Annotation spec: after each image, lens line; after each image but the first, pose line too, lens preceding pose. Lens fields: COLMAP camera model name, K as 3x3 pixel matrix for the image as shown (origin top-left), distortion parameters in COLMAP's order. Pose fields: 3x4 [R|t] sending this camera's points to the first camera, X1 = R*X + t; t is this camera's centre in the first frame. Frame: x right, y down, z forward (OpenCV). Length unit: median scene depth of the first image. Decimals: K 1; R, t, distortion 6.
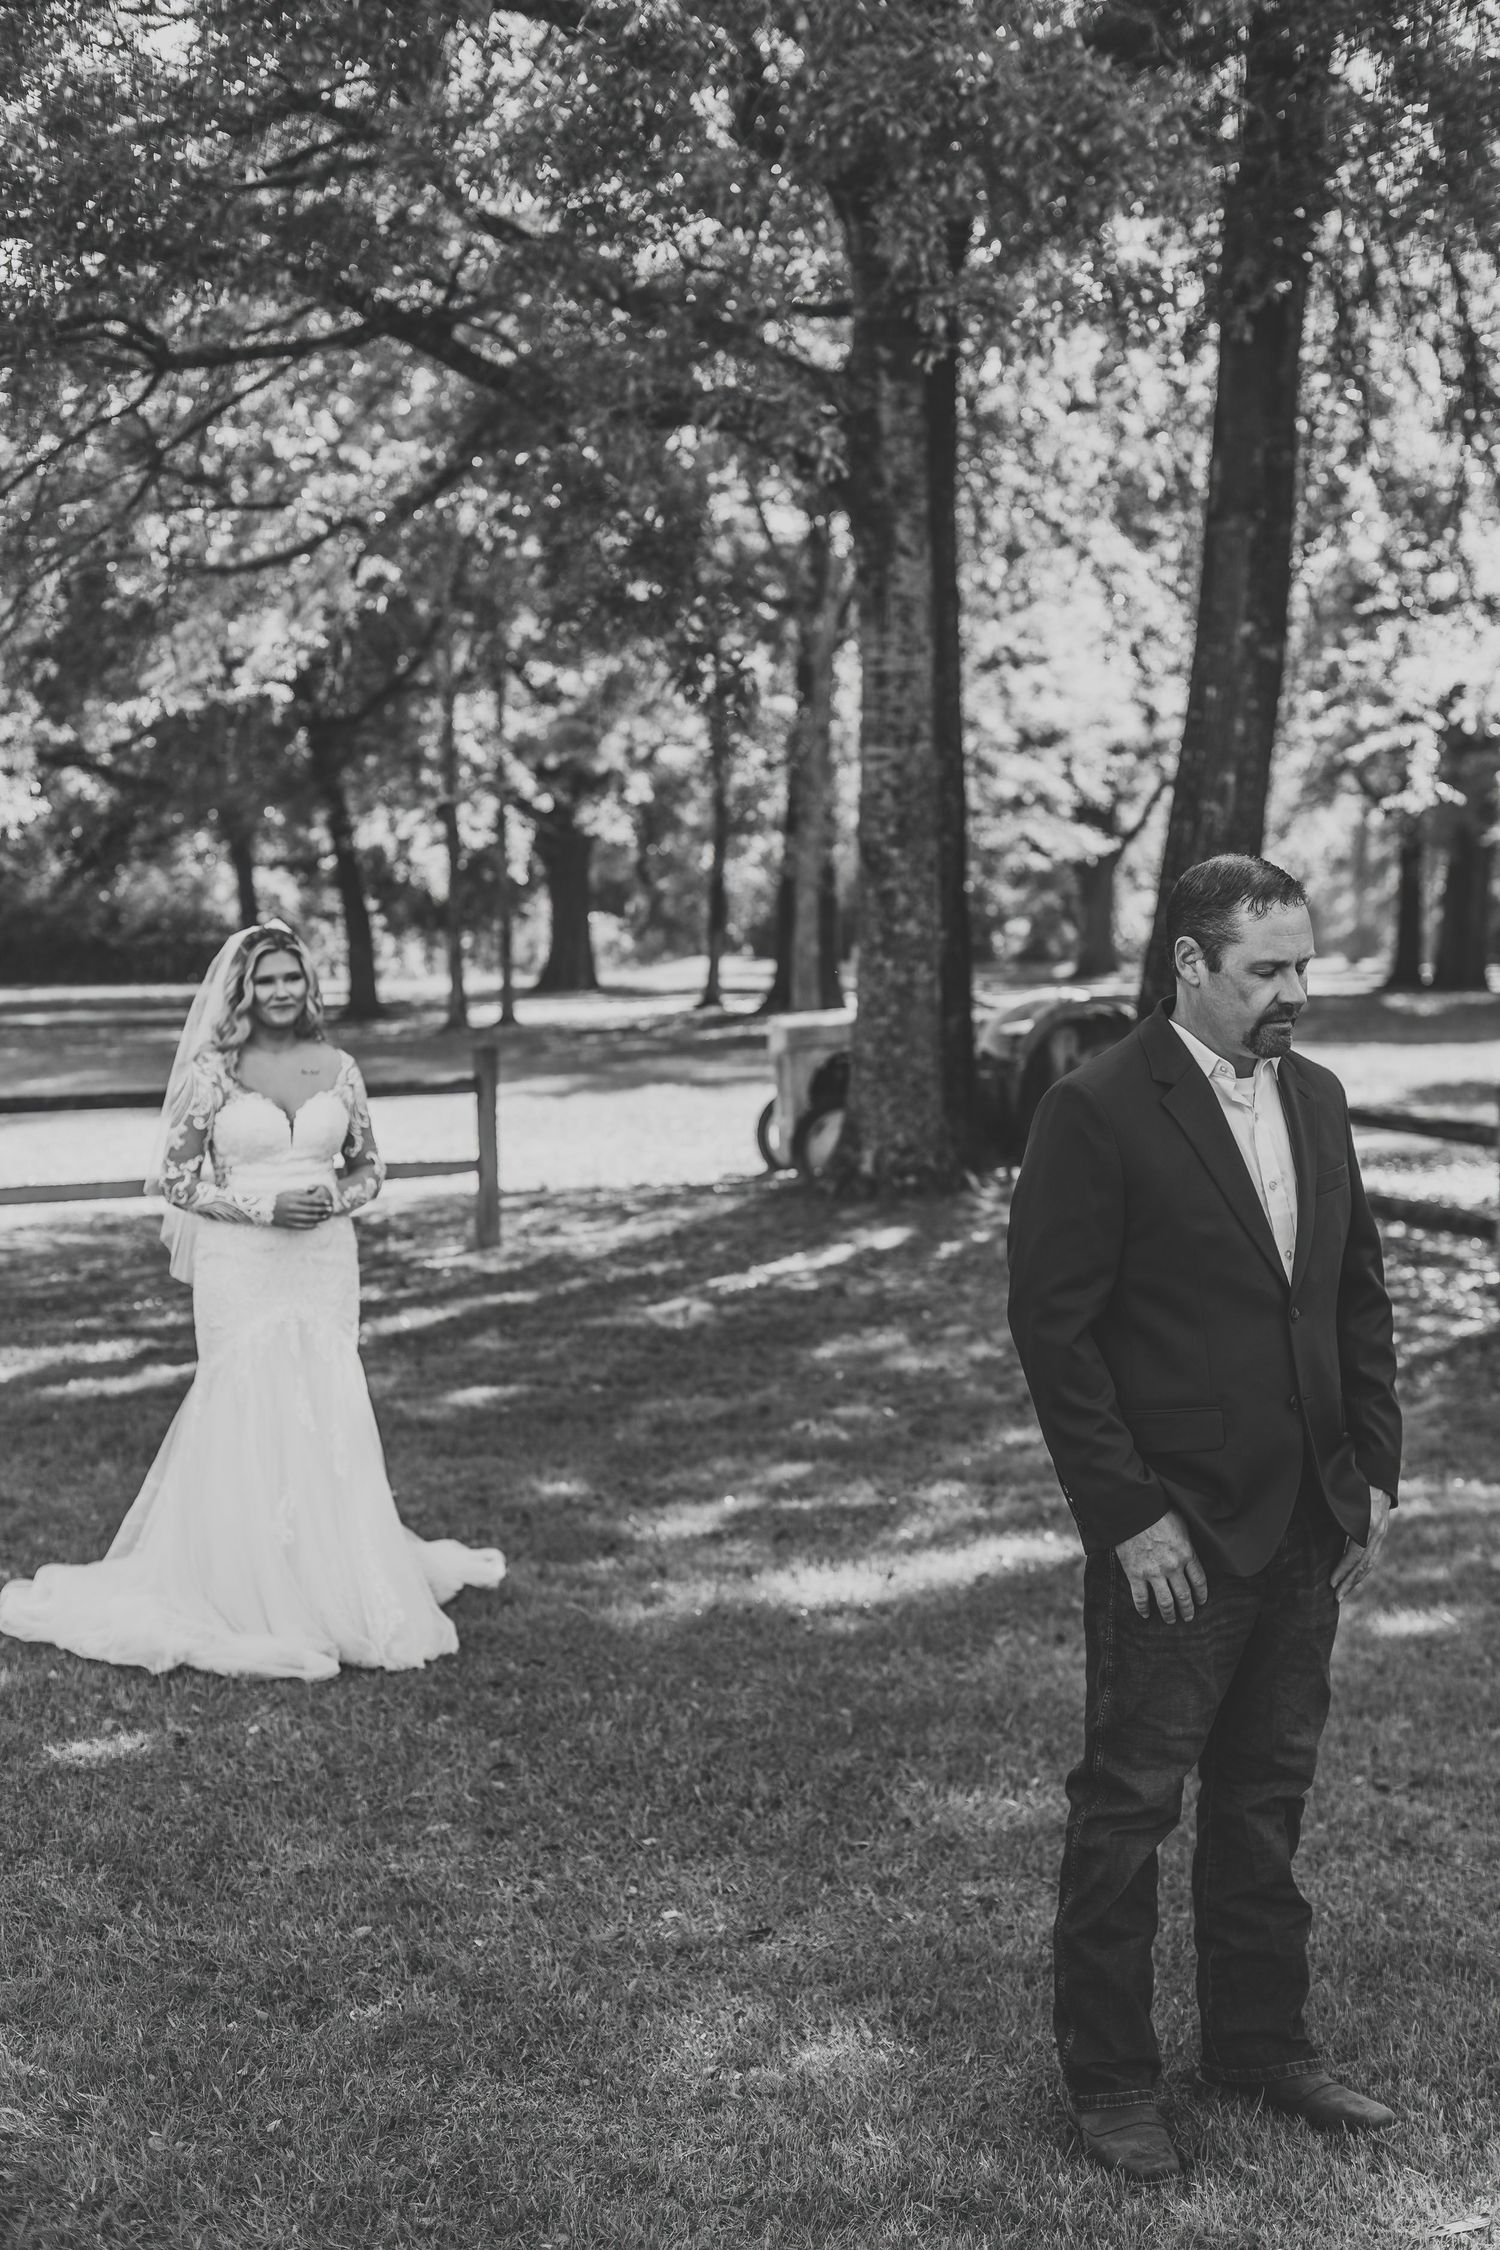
lens RADIAL K [[3307.9, 0, 728.4], [0, 3307.9, 1144.4], [0, 0, 1]] dist [0.011284, 0.000000]
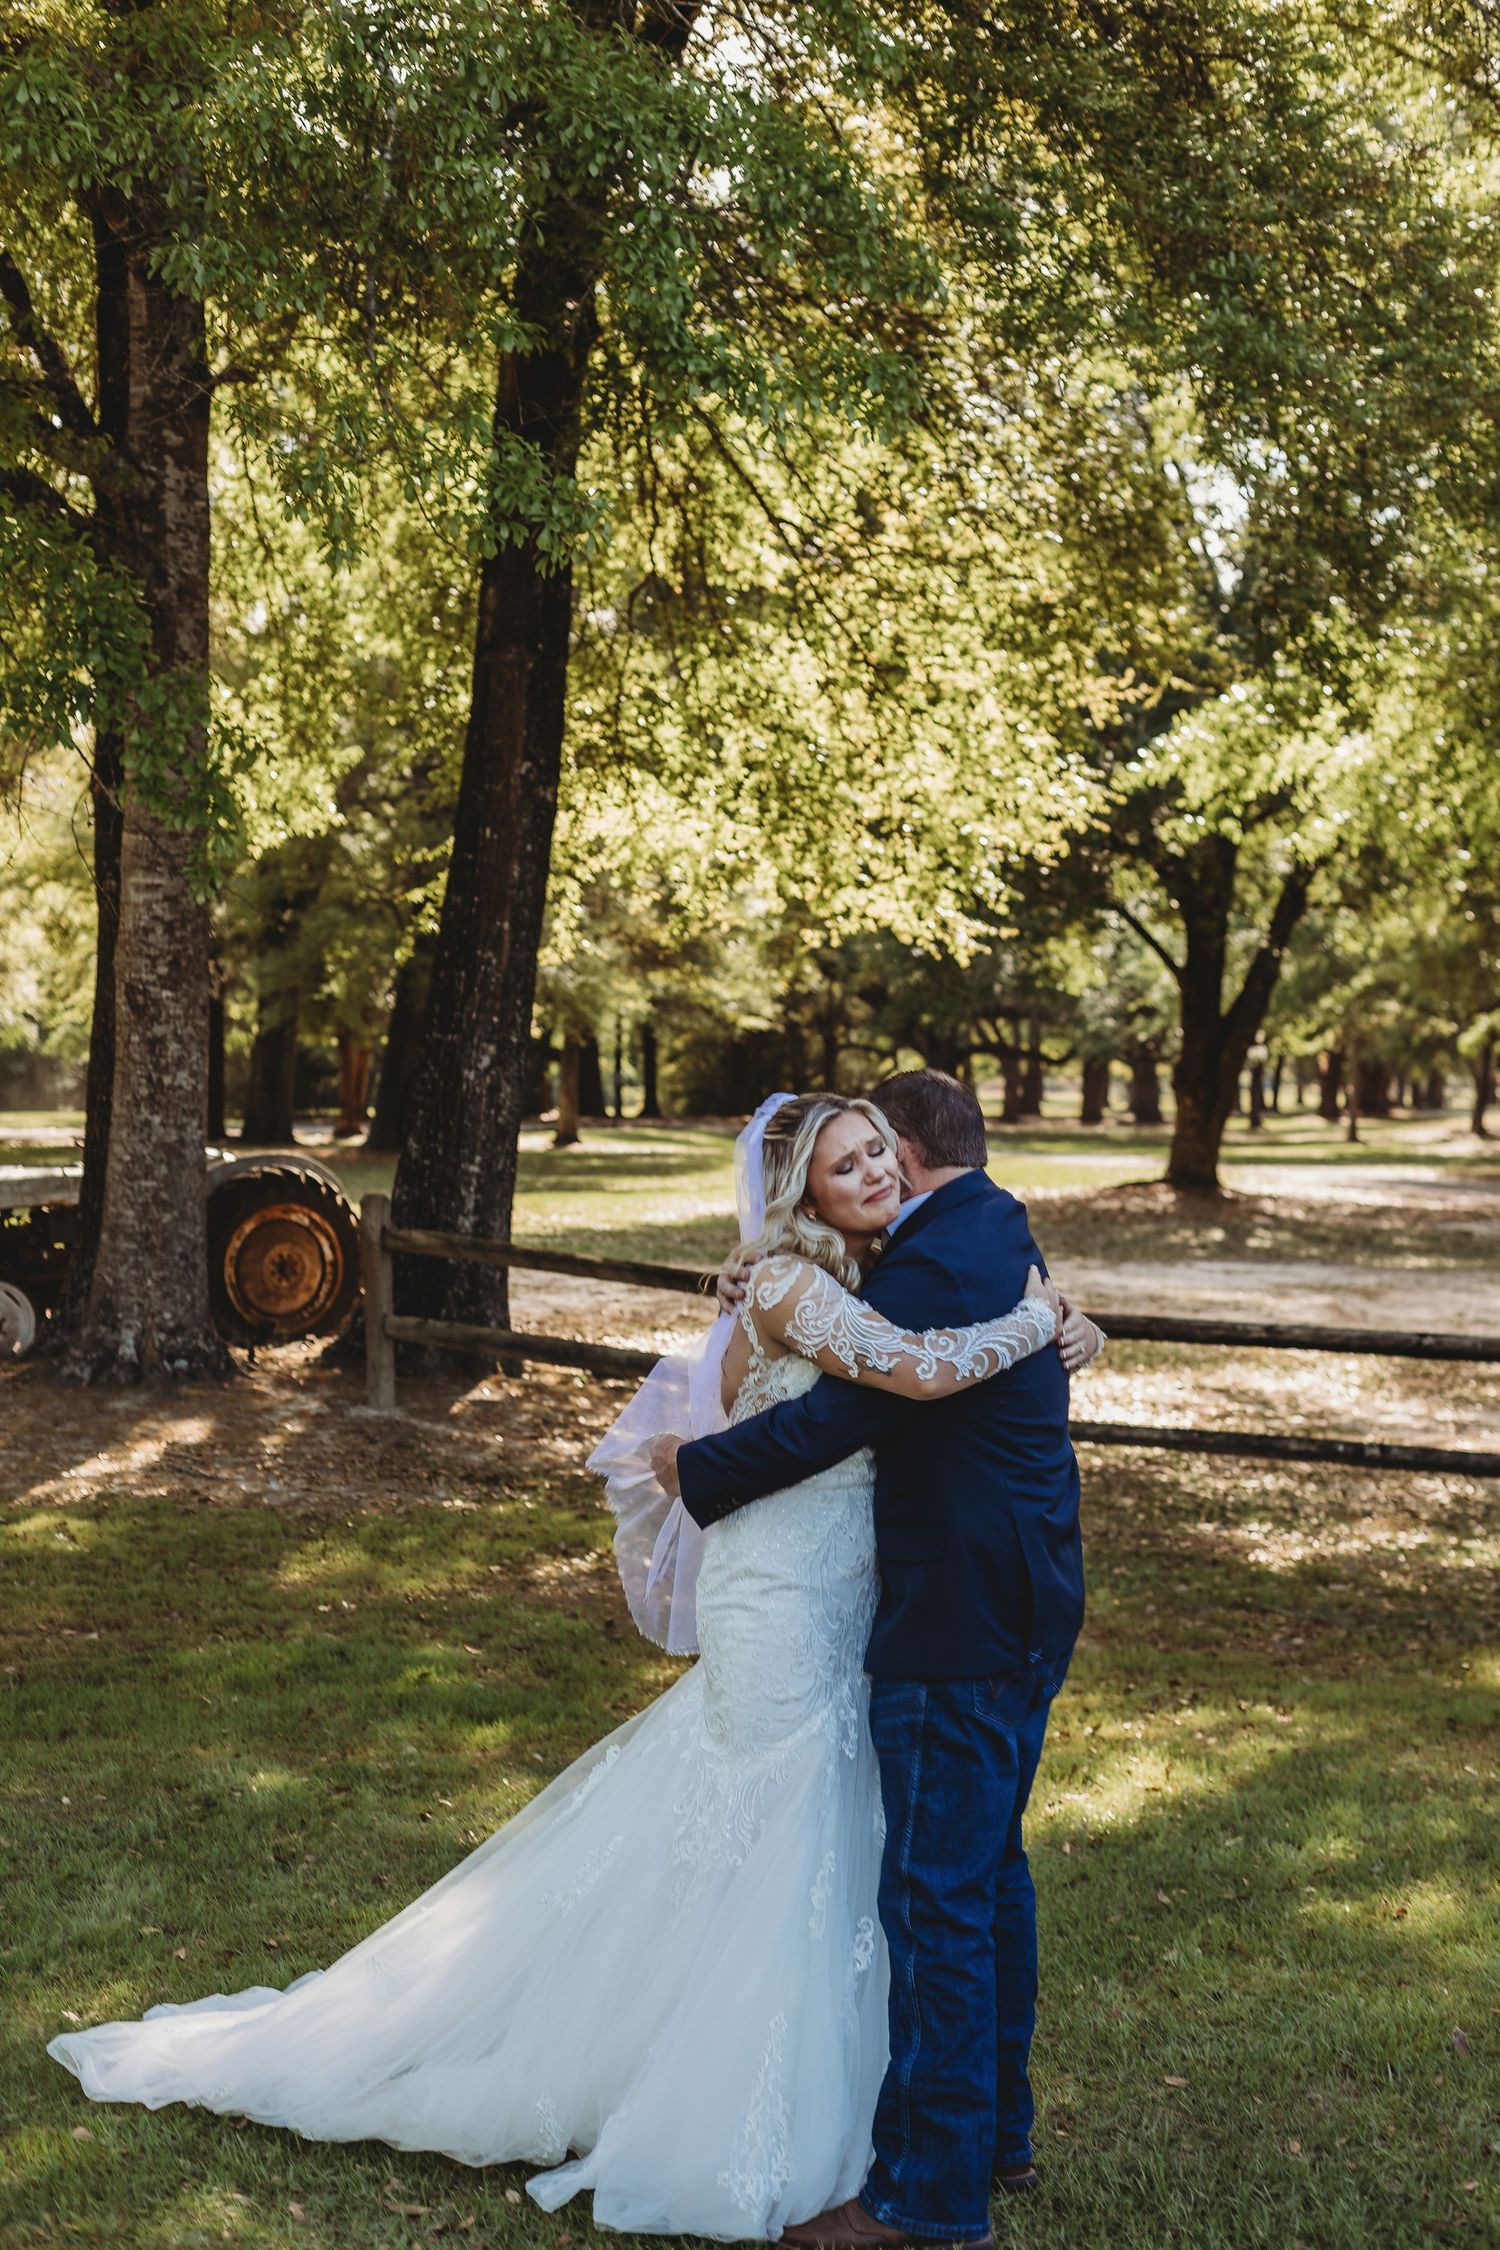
lens RADIAL K [[3307.9, 0, 708.2], [0, 3307.9, 1129.7], [0, 0, 1]] dist [0.011284, 0.000000]
pose [[0.923134, 0.010902, 0.384323, -0.154161], [0.008322, 0.998797, -0.048323, -0.007860], [-0.384388, 0.047807, 0.921933, 0.123990]]
